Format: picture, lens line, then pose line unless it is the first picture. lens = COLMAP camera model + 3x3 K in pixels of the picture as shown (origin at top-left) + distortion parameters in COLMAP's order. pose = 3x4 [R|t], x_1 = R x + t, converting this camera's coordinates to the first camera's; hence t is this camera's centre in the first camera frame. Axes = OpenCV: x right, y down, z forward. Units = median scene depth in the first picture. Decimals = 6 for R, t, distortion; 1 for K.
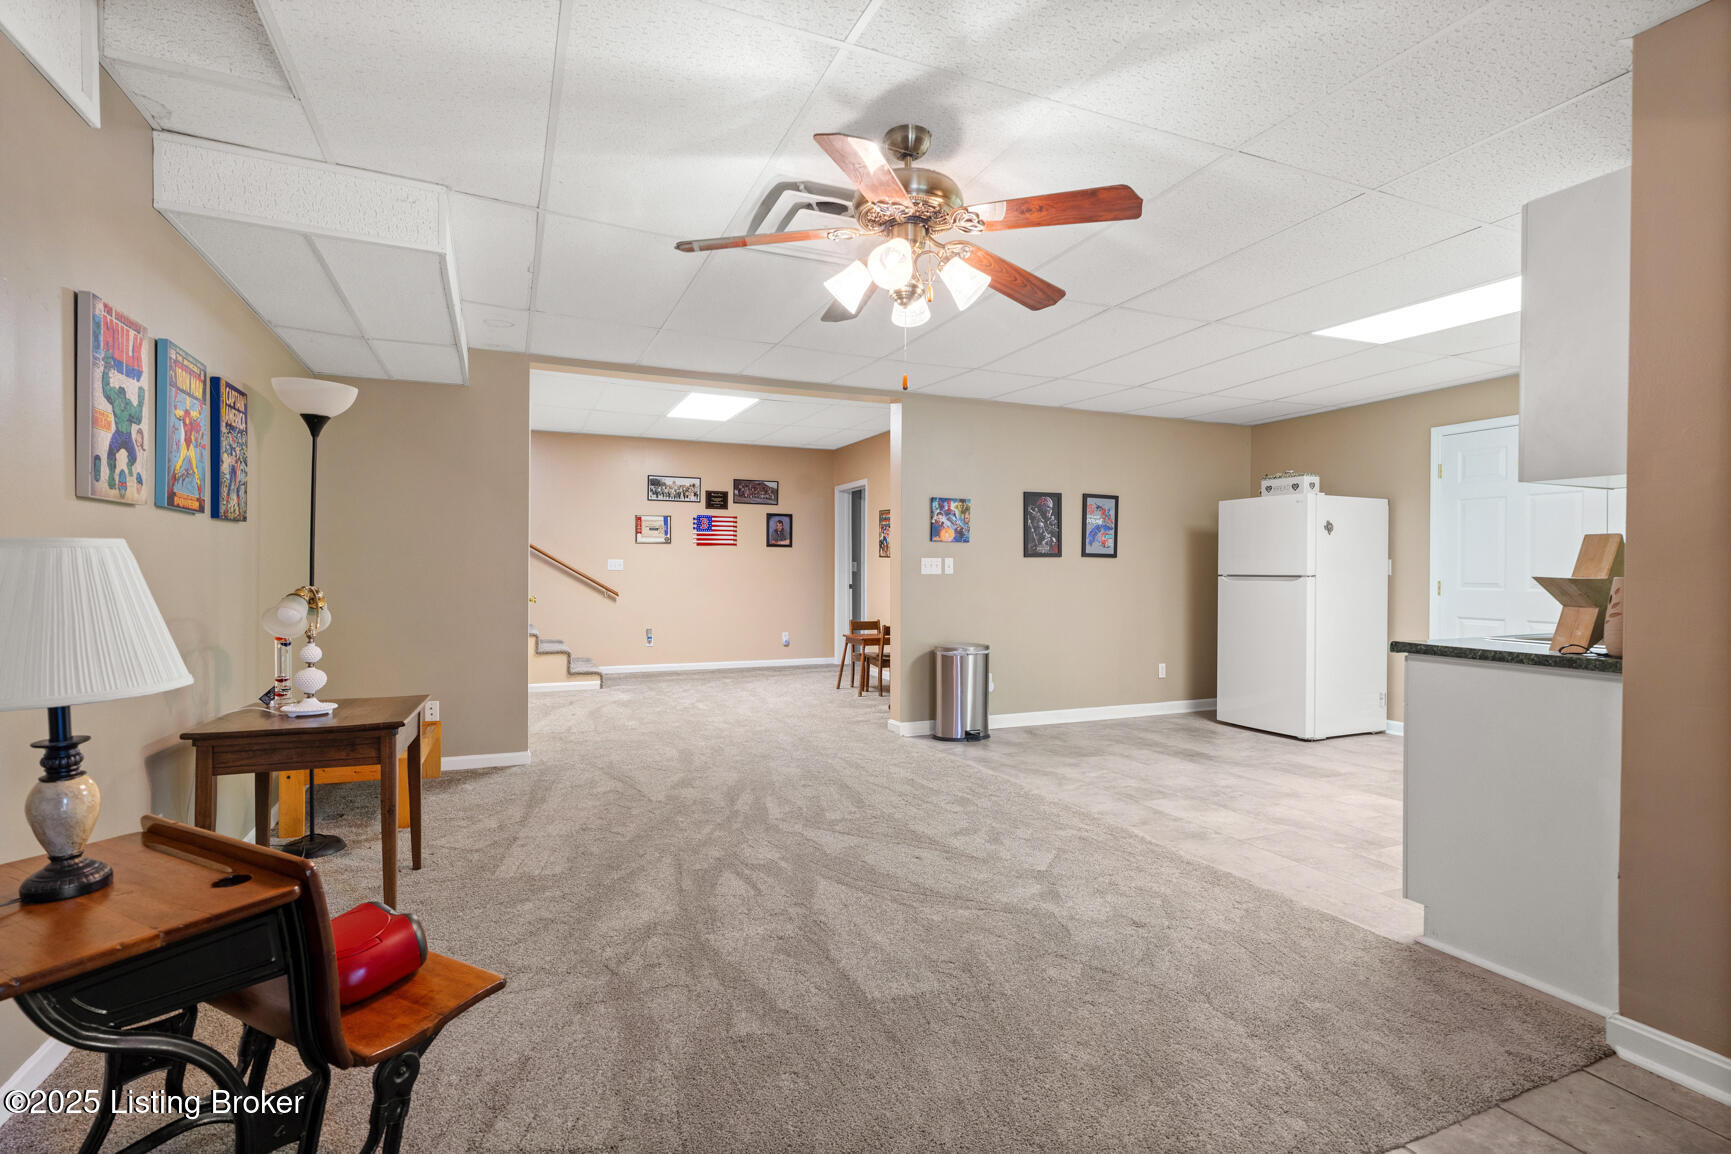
lens RADIAL K [[853.2, 0, 870.6], [0, 853.2, 573.3], [0, 0, 1]] dist [0.000539, -0.000028]
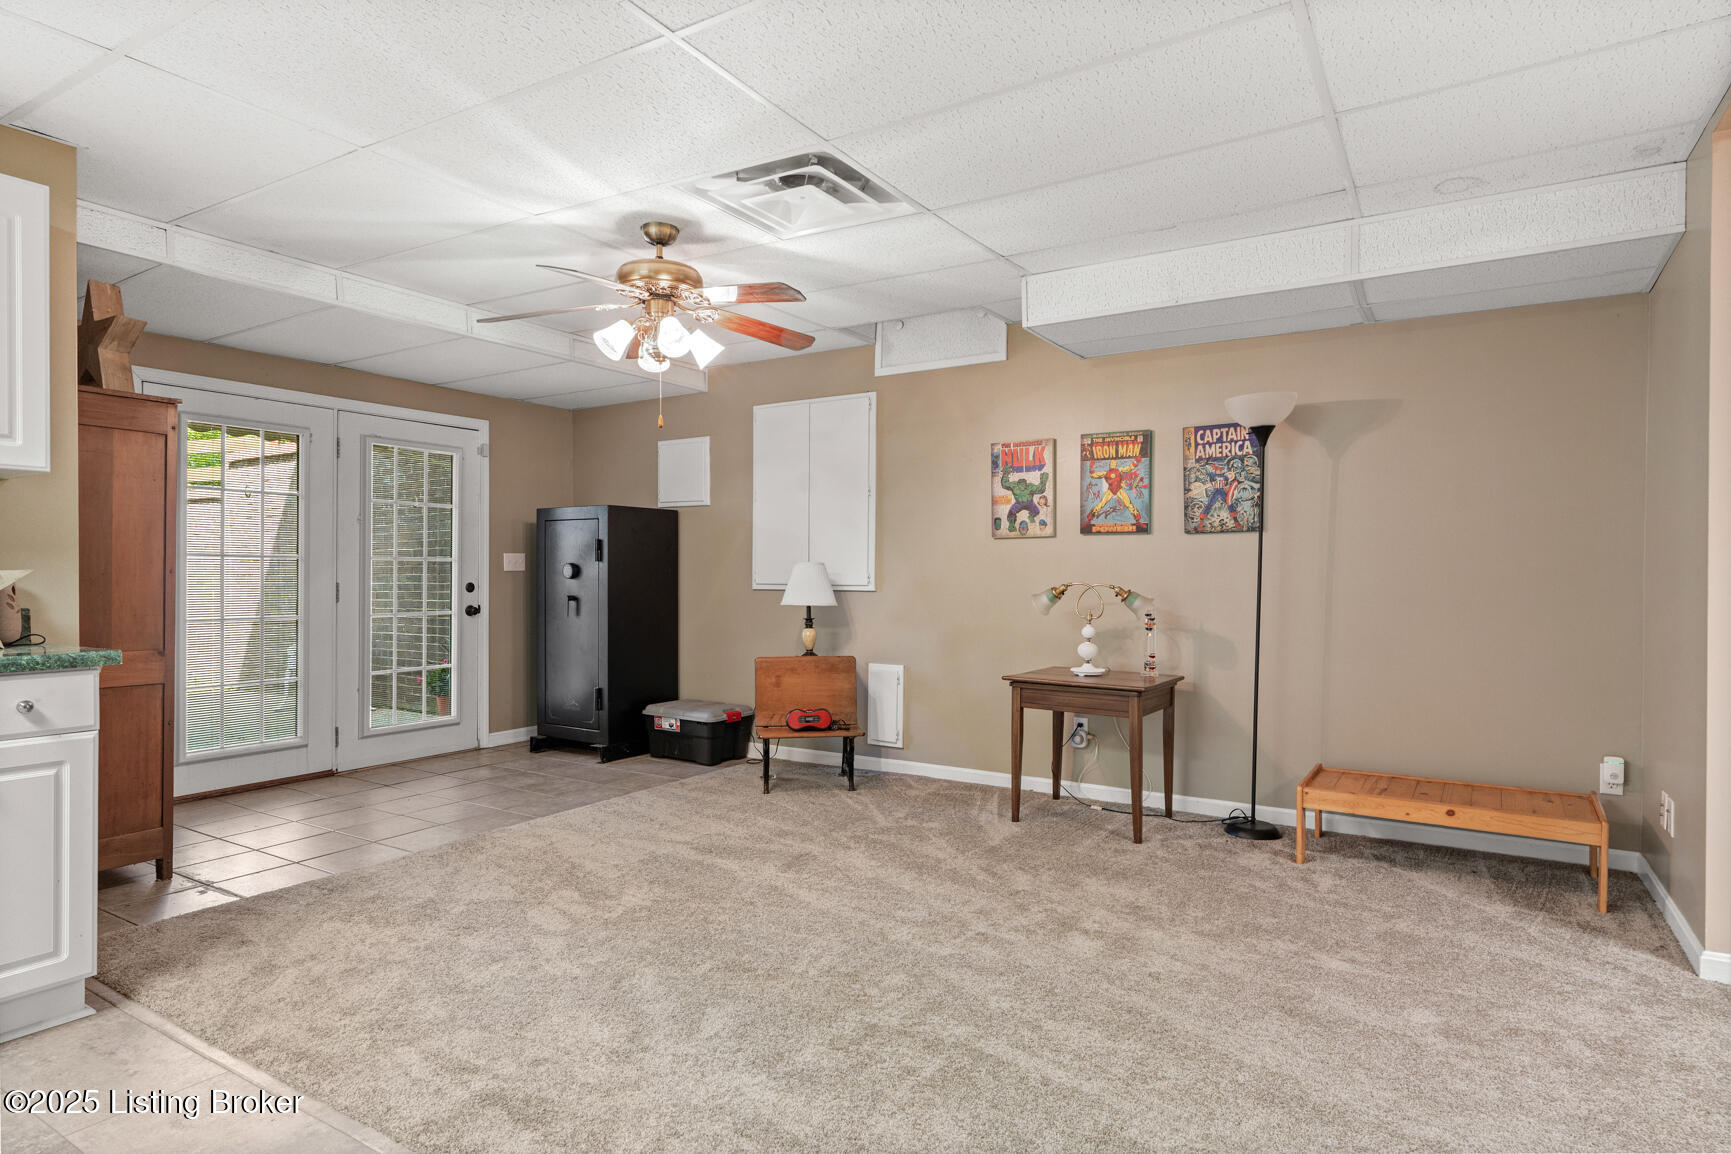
lens RADIAL K [[961.5, 0, 867.5], [0, 961.5, 581.6], [0, 0, 1]] dist [-0.000383, -0.000083]
pose [[-0.821883, -0.011148, -0.569547, 0.652426], [-0.015226, 0.999881, 0.002401, 0.018217], [0.569453, 0.010645, -0.821955, 2.549572]]
